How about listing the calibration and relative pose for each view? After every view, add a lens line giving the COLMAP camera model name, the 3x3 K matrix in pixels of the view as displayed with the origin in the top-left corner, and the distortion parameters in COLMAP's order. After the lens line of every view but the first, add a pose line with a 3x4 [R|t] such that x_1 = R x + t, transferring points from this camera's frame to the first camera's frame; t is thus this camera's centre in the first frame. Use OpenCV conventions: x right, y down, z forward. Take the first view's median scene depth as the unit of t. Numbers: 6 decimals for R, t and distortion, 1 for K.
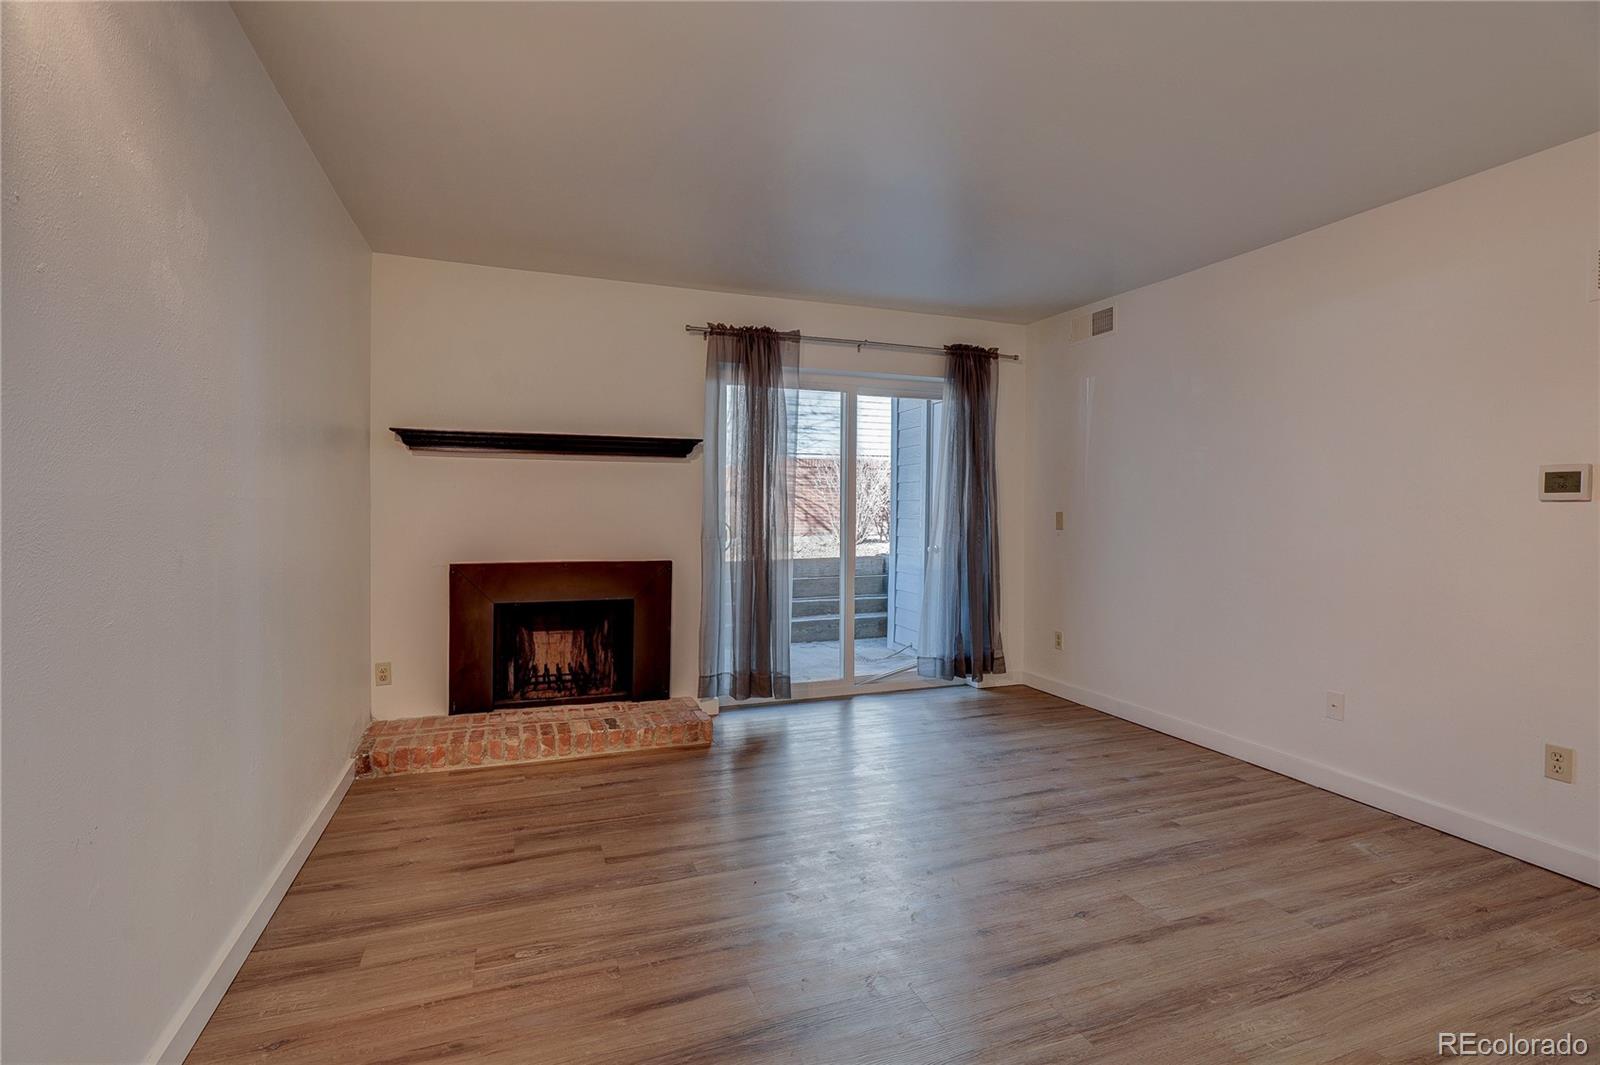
lens RADIAL K [[749.7, 0, 799.7], [0, 749.7, 517.0], [0, 0, 1]] dist [-0.002855, 0.000034]
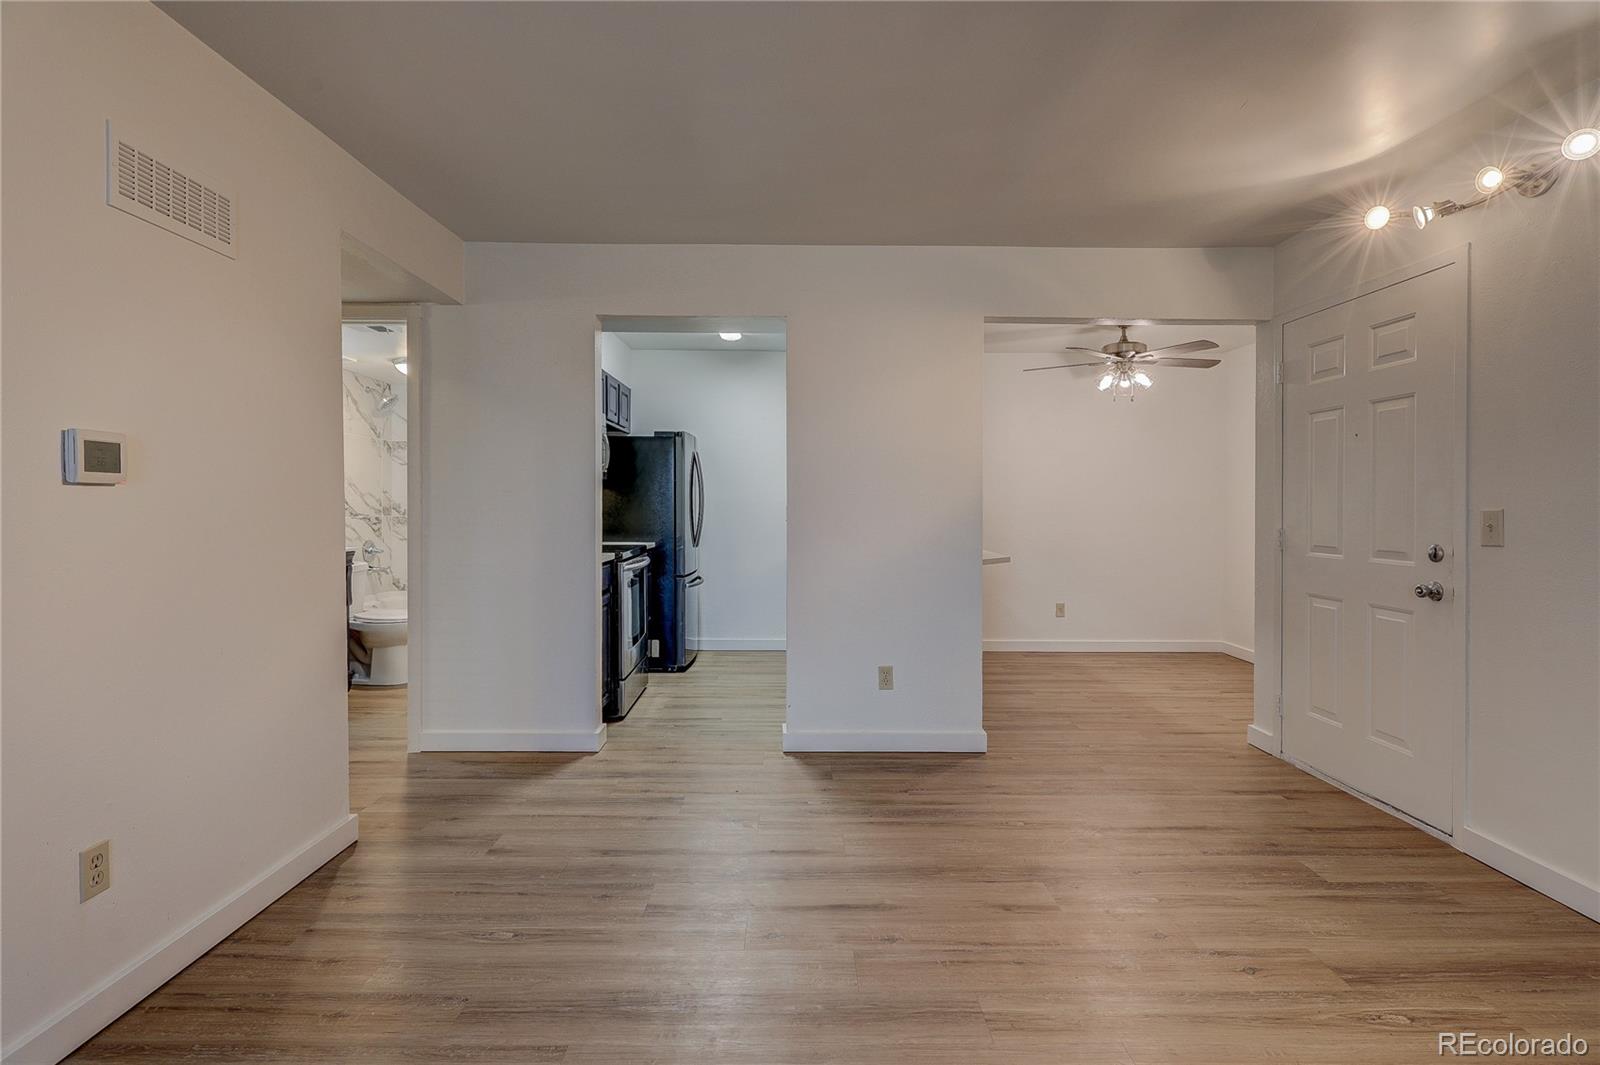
lens RADIAL K [[761.6, 0, 802.2], [0, 761.6, 512.8], [0, 0, 1]] dist [-0.002437, 0.000023]
pose [[-0.941570, -0.013041, 0.336566, 0.115535], [-0.005025, 0.999683, 0.024677, -0.009897], [-0.336781, 0.021543, -0.941336, 0.899239]]
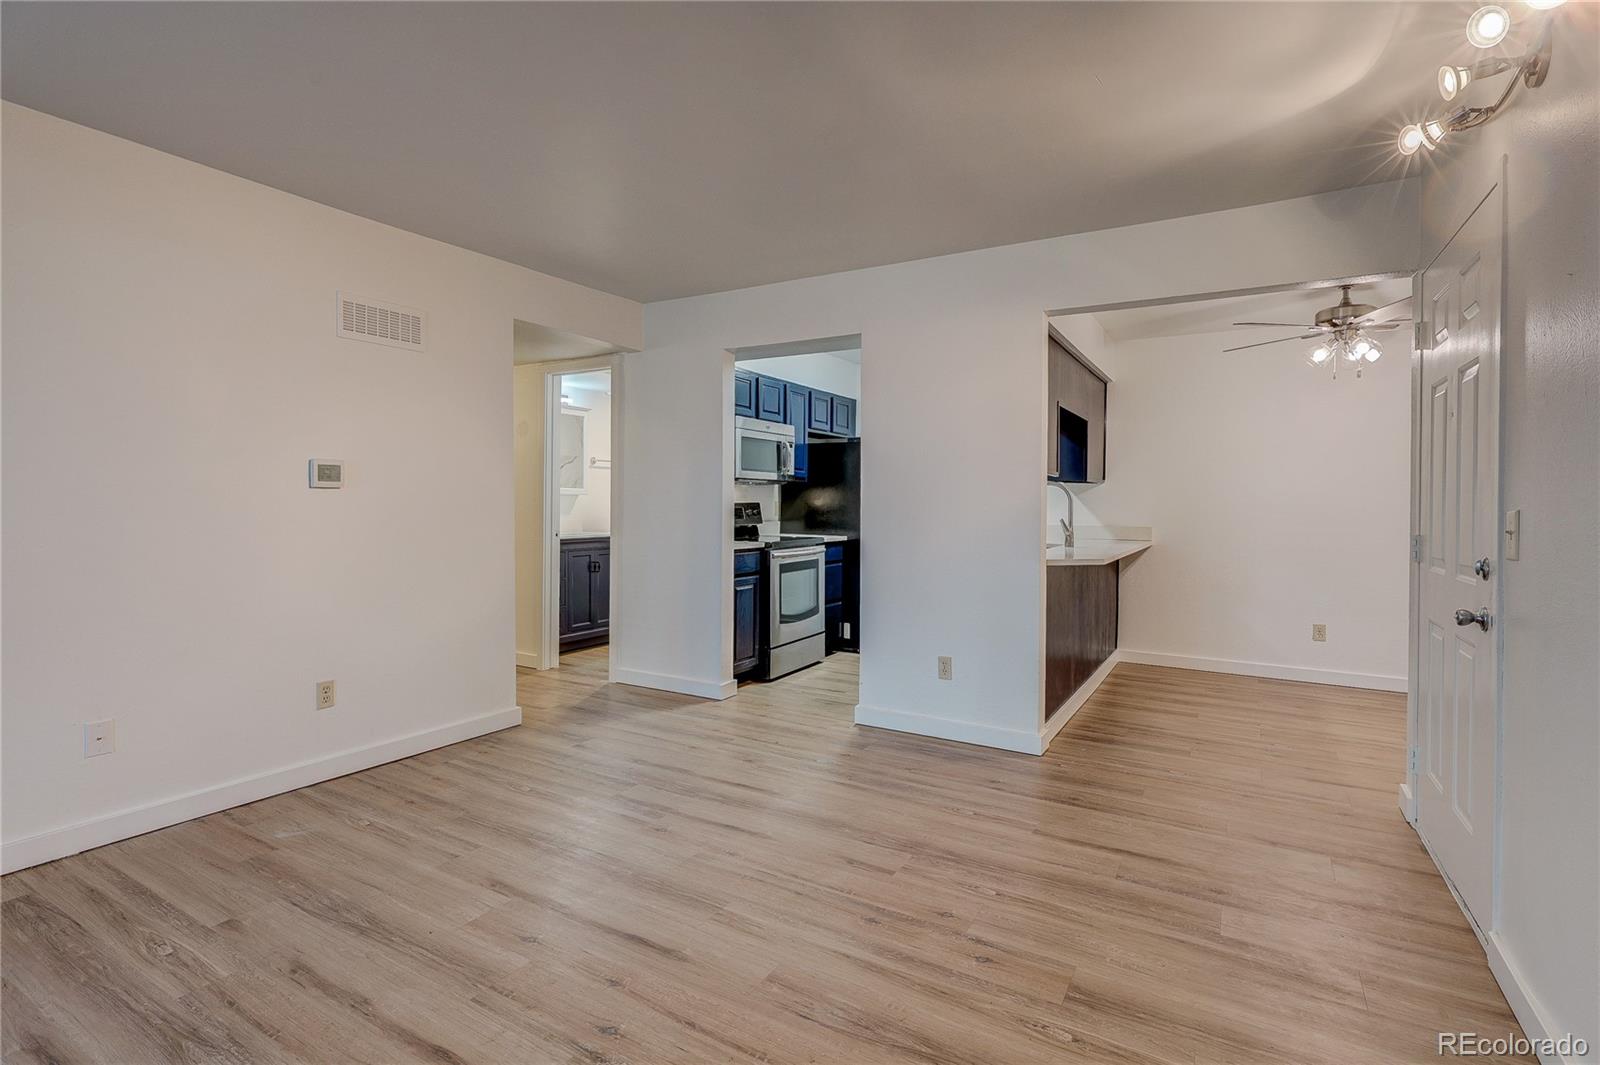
lens RADIAL K [[764.6, 0, 800.9], [0, 764.6, 511.8], [0, 0, 1]] dist [-0.001691, 0.000364]
pose [[-0.631049, -0.021914, 0.775433, -0.310797], [-0.002936, 0.999661, 0.025861, -0.010471], [-0.775737, 0.014043, -0.630900, 0.748920]]
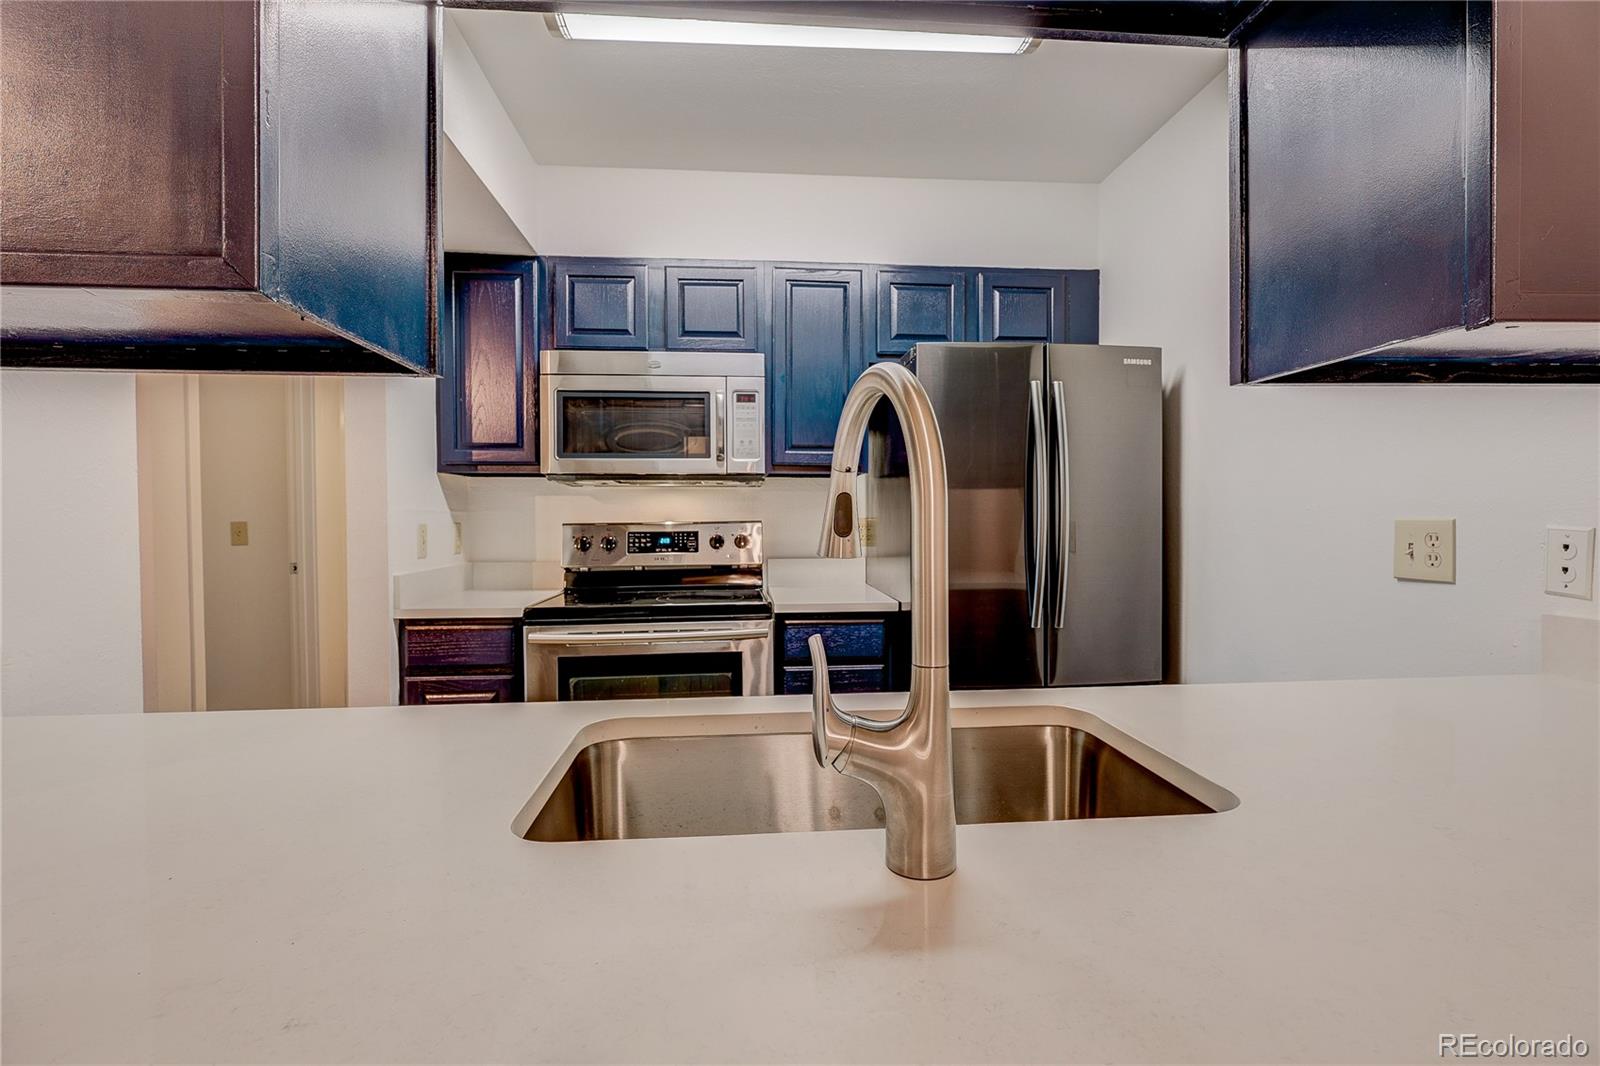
lens RADIAL K [[738.8, 0, 800.0], [0, 738.8, 533.0], [0, 0, 1]] dist [0.000966, 0.000290]
pose [[0.270906, -0.027395, 0.962216, 0.217937], [0.019112, 0.999551, 0.023077, 0.007054], [-0.962416, 0.012138, 0.271308, -0.379999]]
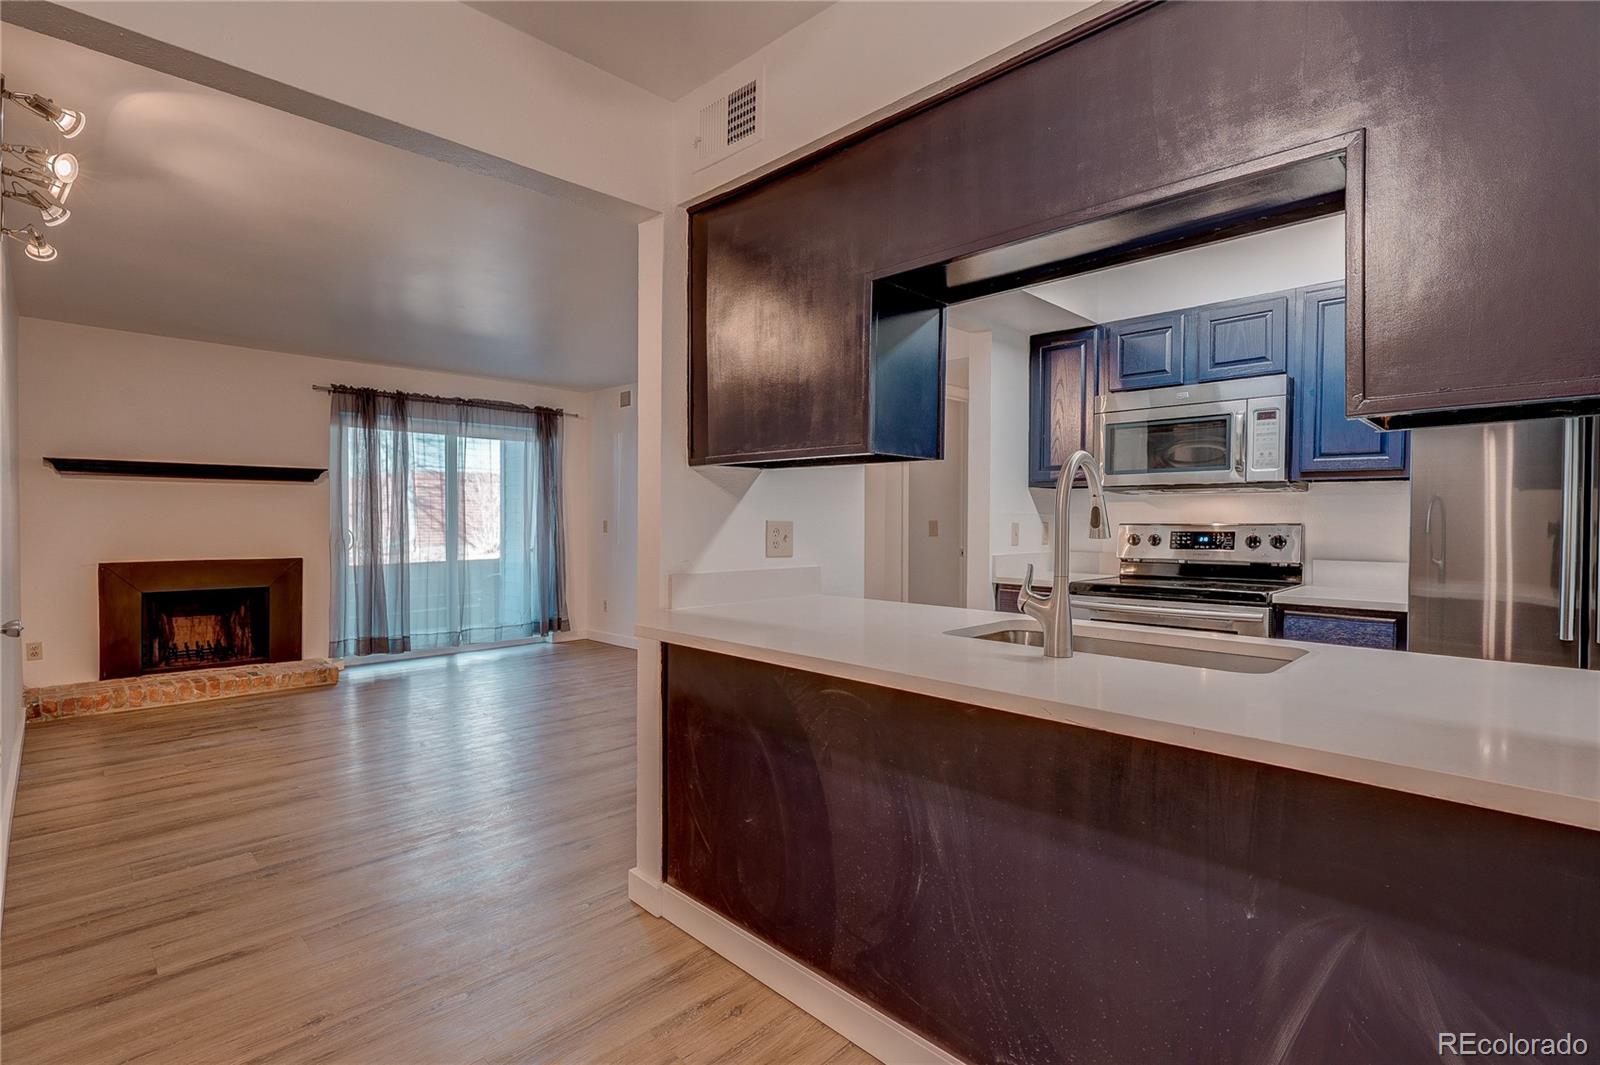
lens RADIAL K [[748.6, 0, 800.0], [0, 748.6, 532.5], [0, 0, 1]] dist [-0.003953, -0.000059]
pose [[0.909282, -0.010945, 0.416037, 0.092570], [0.008341, 0.999933, 0.008076, 0.010065], [-0.416098, -0.003874, 0.909312, -0.650044]]
